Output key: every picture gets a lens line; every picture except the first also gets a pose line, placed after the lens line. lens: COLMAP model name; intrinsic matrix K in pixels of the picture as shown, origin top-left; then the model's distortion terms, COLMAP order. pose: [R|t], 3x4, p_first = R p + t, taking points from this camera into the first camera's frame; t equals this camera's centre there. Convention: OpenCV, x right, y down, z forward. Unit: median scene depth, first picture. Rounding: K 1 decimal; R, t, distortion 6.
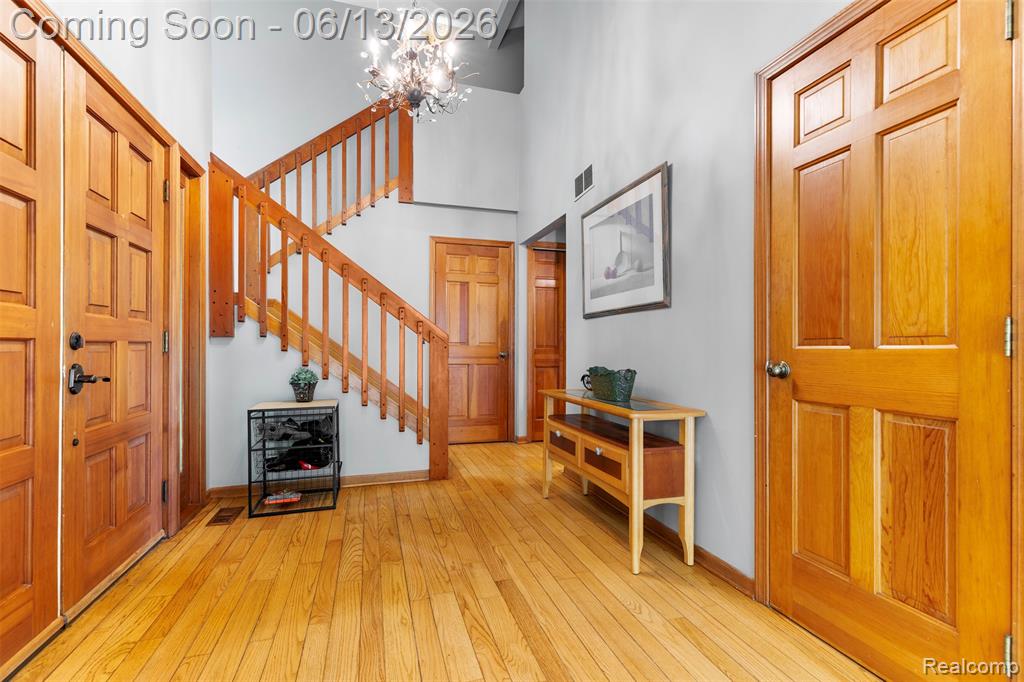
lens RADIAL K [[463.3, 0, 511.6], [0, 463.3, 343.5], [0, 0, 1]] dist [0.009277, 0.000367]
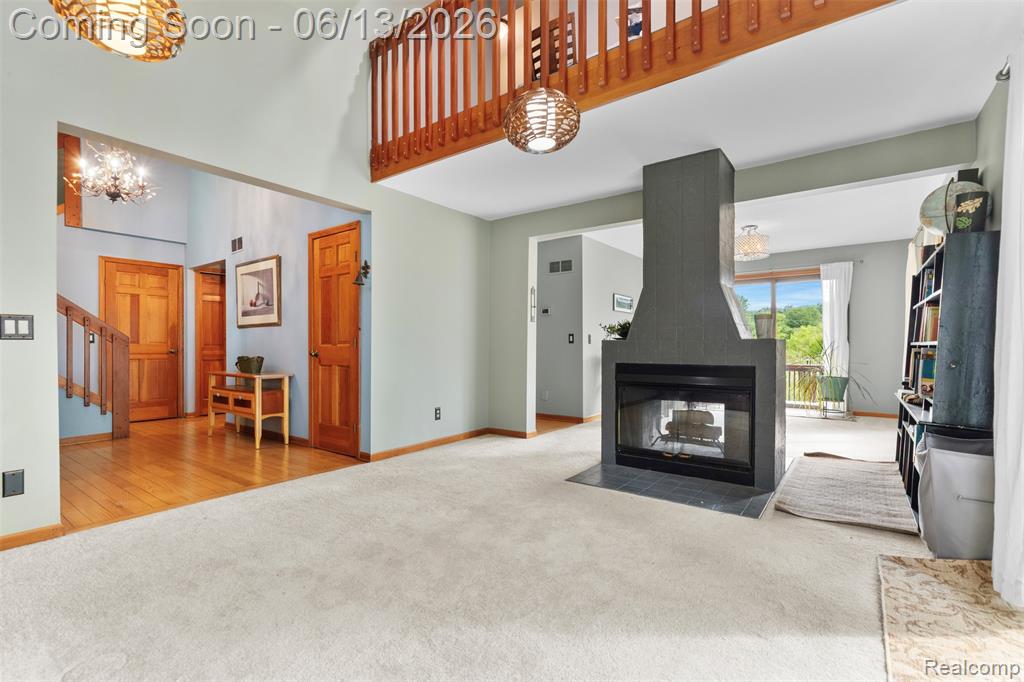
lens RADIAL K [[463.3, 0, 508.2], [0, 463.3, 344.0], [0, 0, 1]] dist [0.009277, 0.000367]
pose [[0.808613, -0.003182, 0.588332, -0.038676], [-0.000662, 0.999980, 0.006318, -0.007911], [-0.588340, -0.005498, 0.808595, -0.906193]]
